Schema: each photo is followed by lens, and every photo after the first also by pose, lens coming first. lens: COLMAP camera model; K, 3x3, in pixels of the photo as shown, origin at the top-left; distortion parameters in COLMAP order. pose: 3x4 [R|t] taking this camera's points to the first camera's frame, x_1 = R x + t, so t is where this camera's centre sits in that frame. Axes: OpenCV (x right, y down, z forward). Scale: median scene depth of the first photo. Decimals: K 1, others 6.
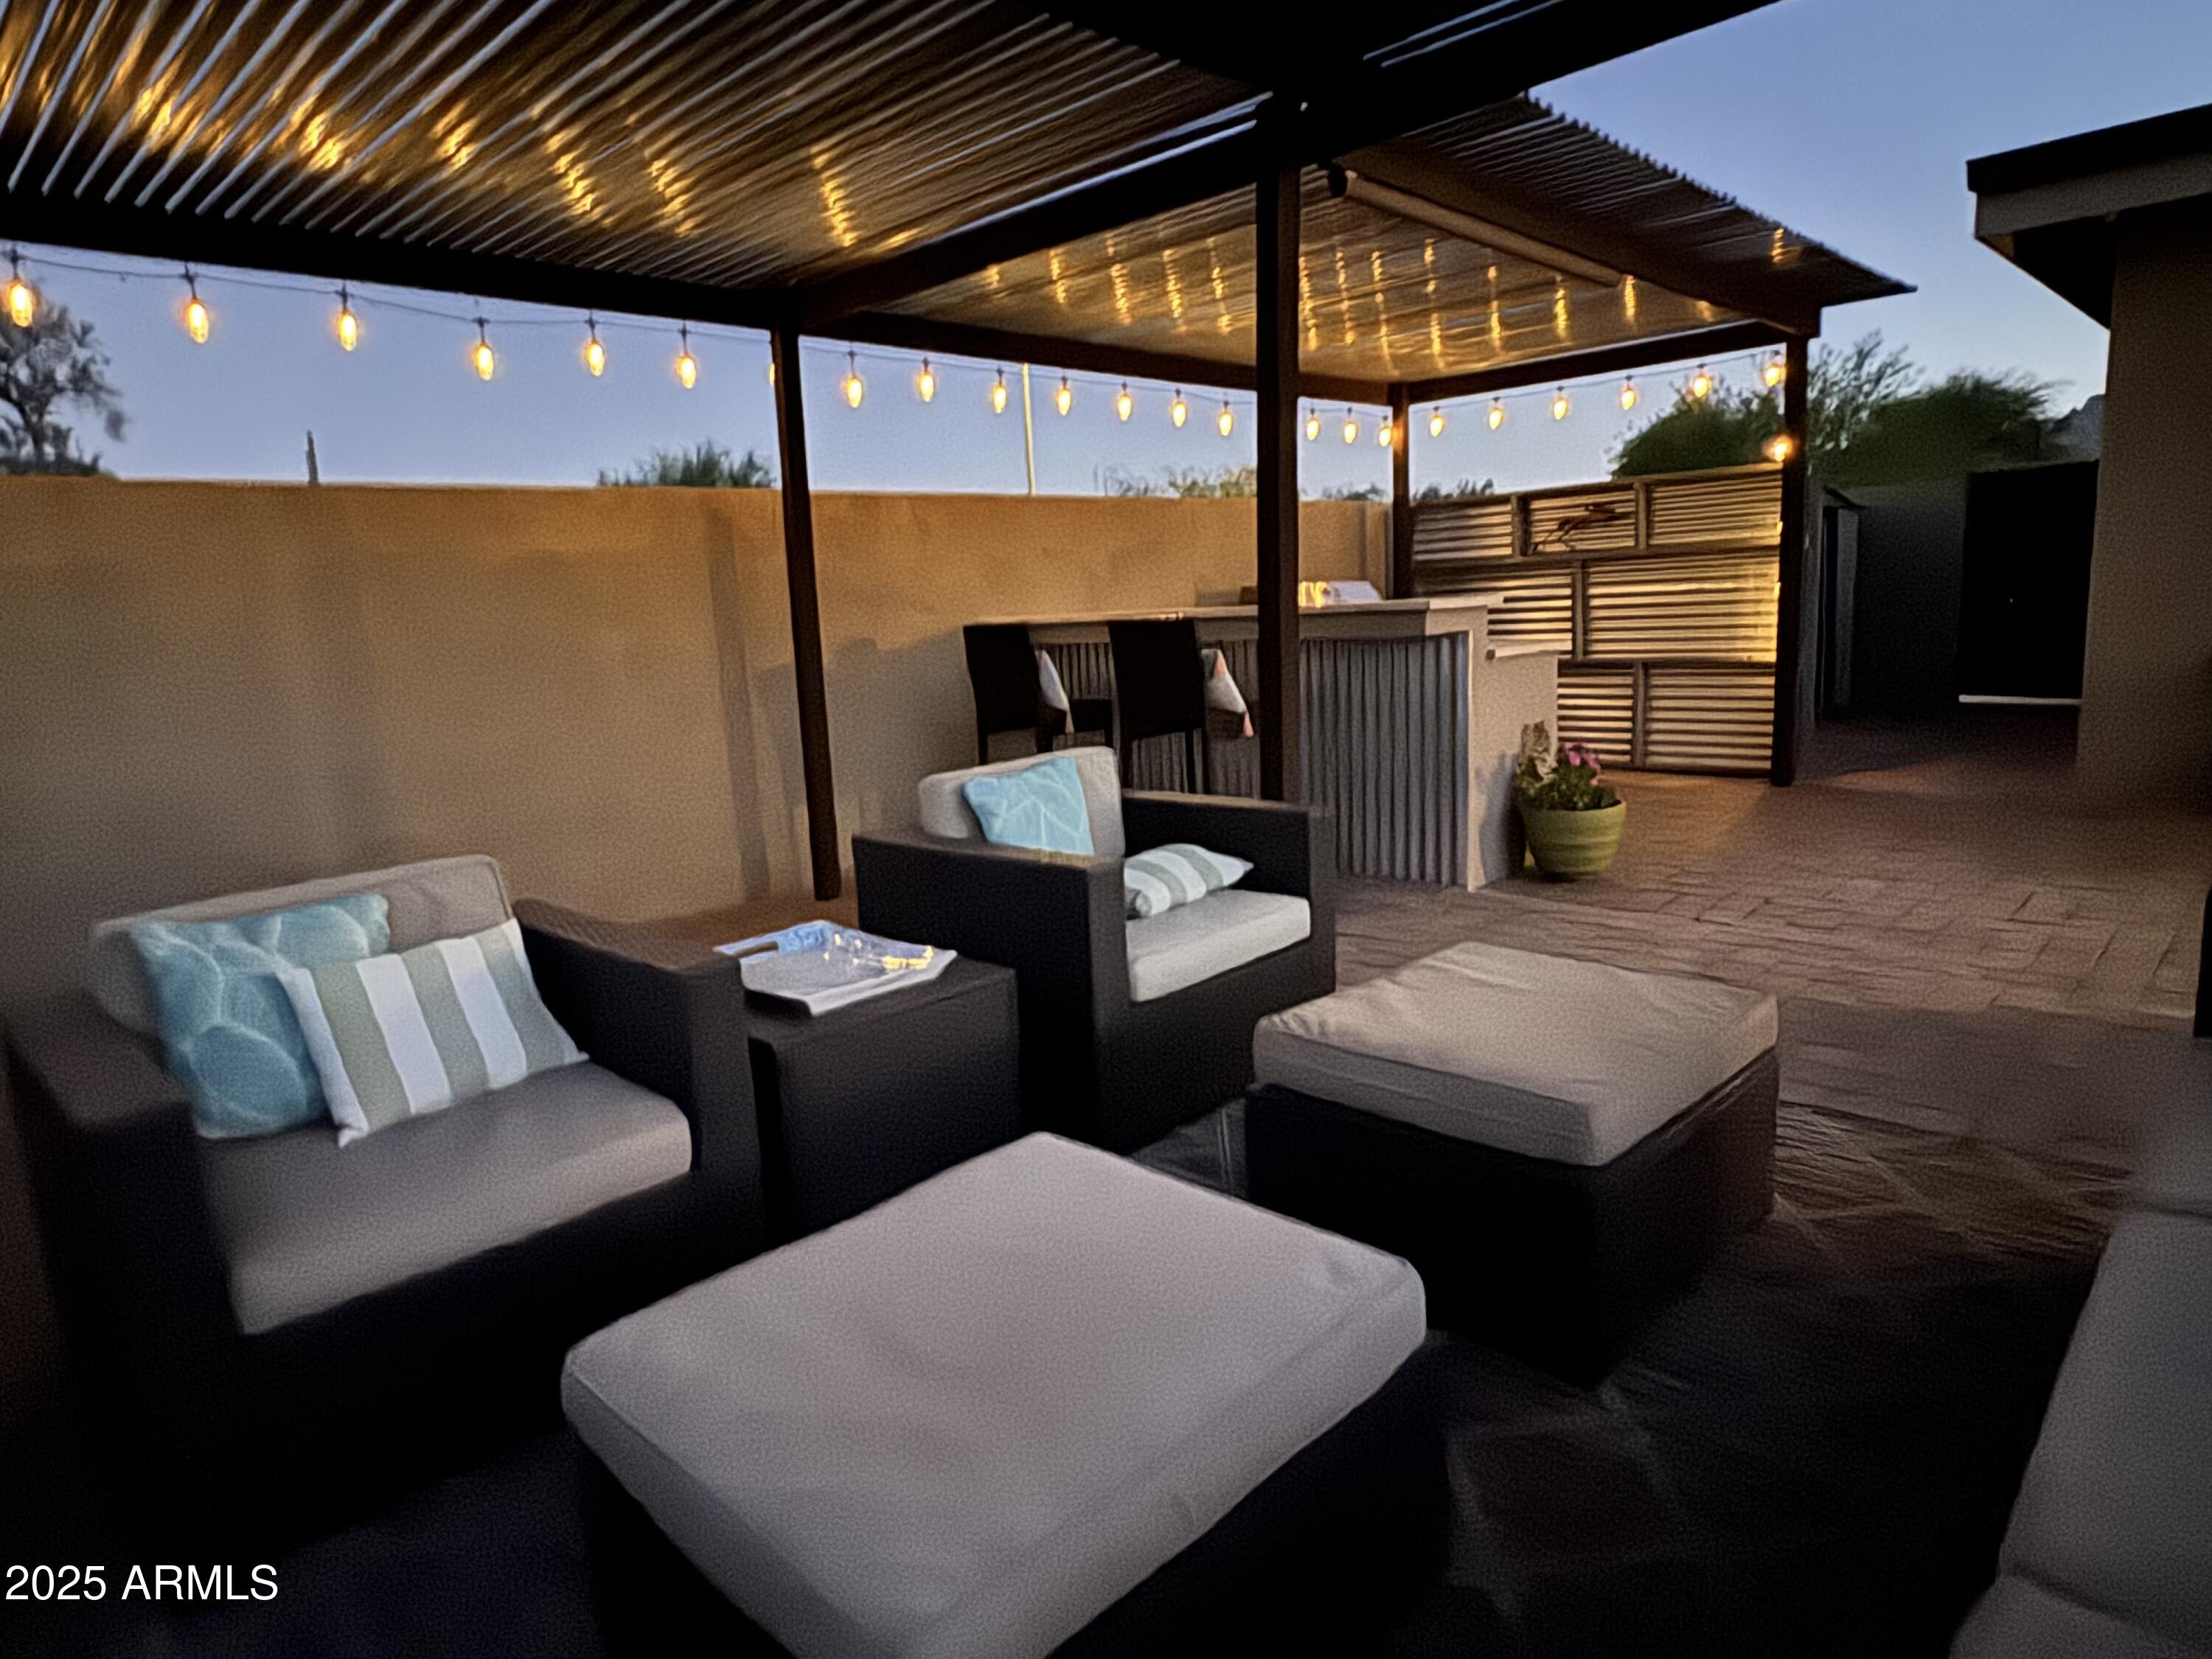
lens RADIAL K [[1301.3, 0, 1105.3], [0, 1301.3, 830.7], [0, 0, 1]] dist [-0.000615, -0.000253]
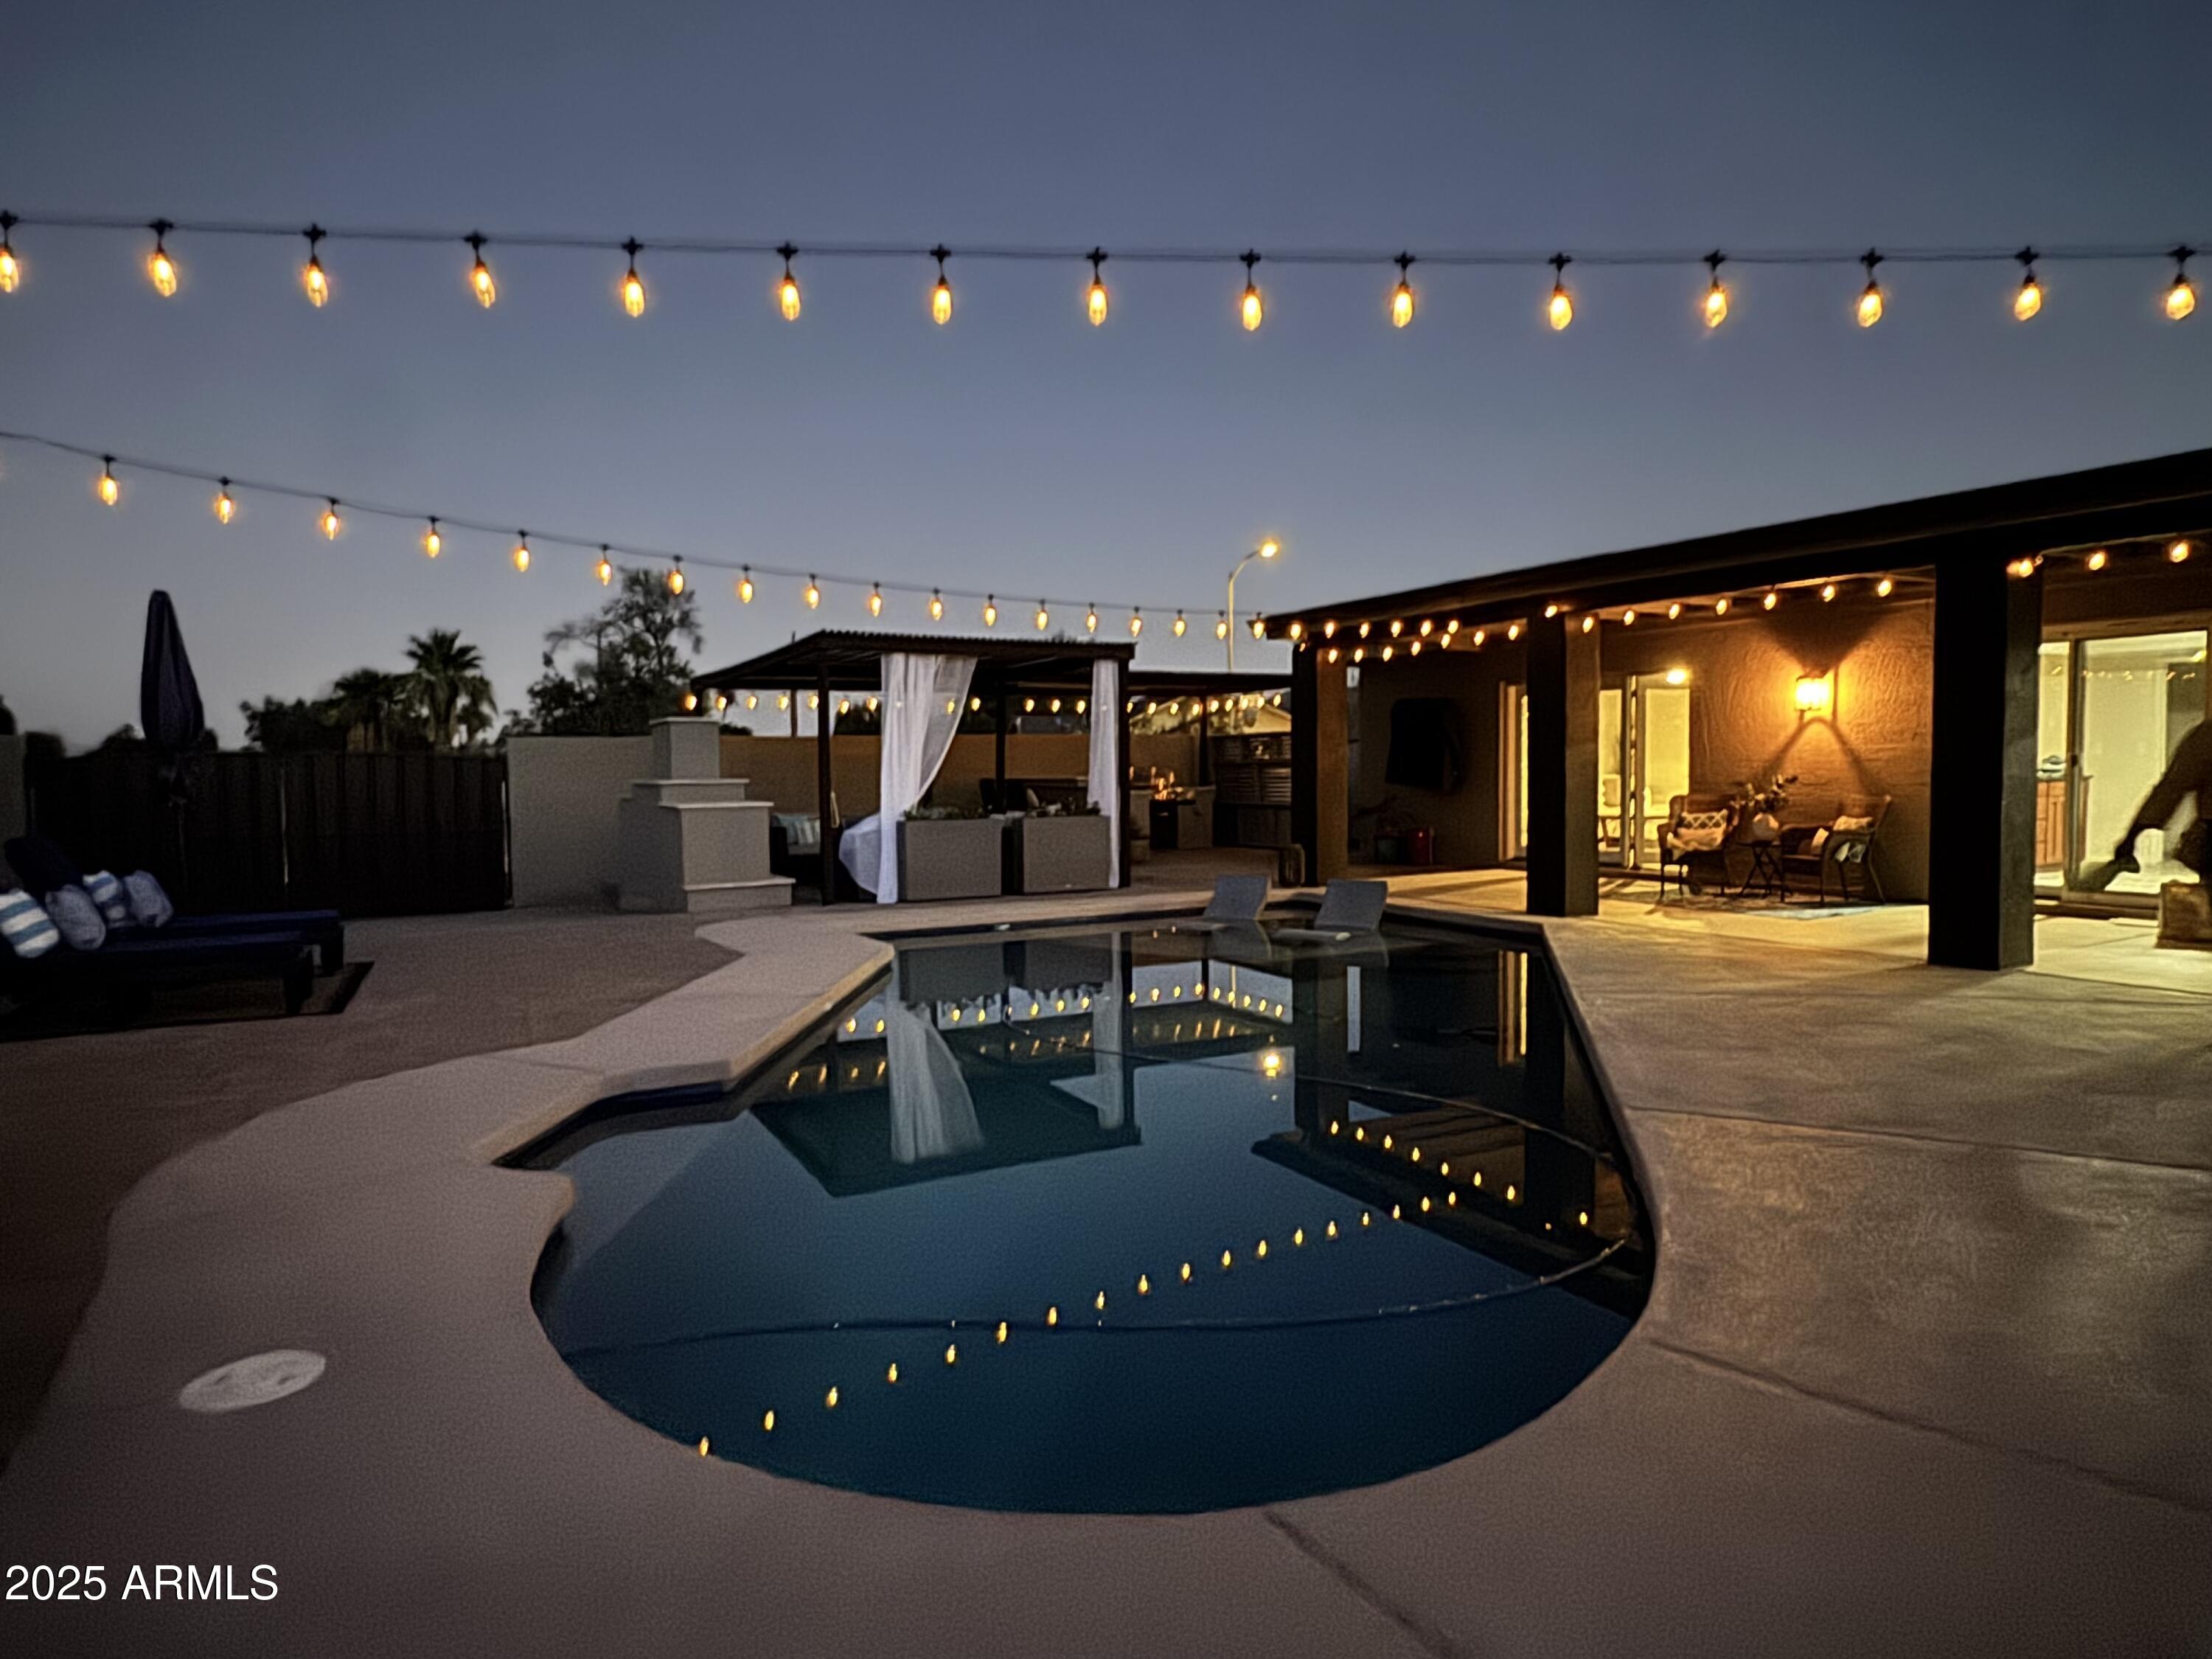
lens RADIAL K [[1301.3, 0, 1106.8], [0, 1301.3, 831.9], [0, 0, 1]] dist [-0.000615, -0.000253]
pose [[0.956532, 0.049913, -0.287323, 0.275155], [-0.082239, 0.991425, -0.101557, 0.067410], [0.279790, 0.120772, 0.952435, -0.477596]]
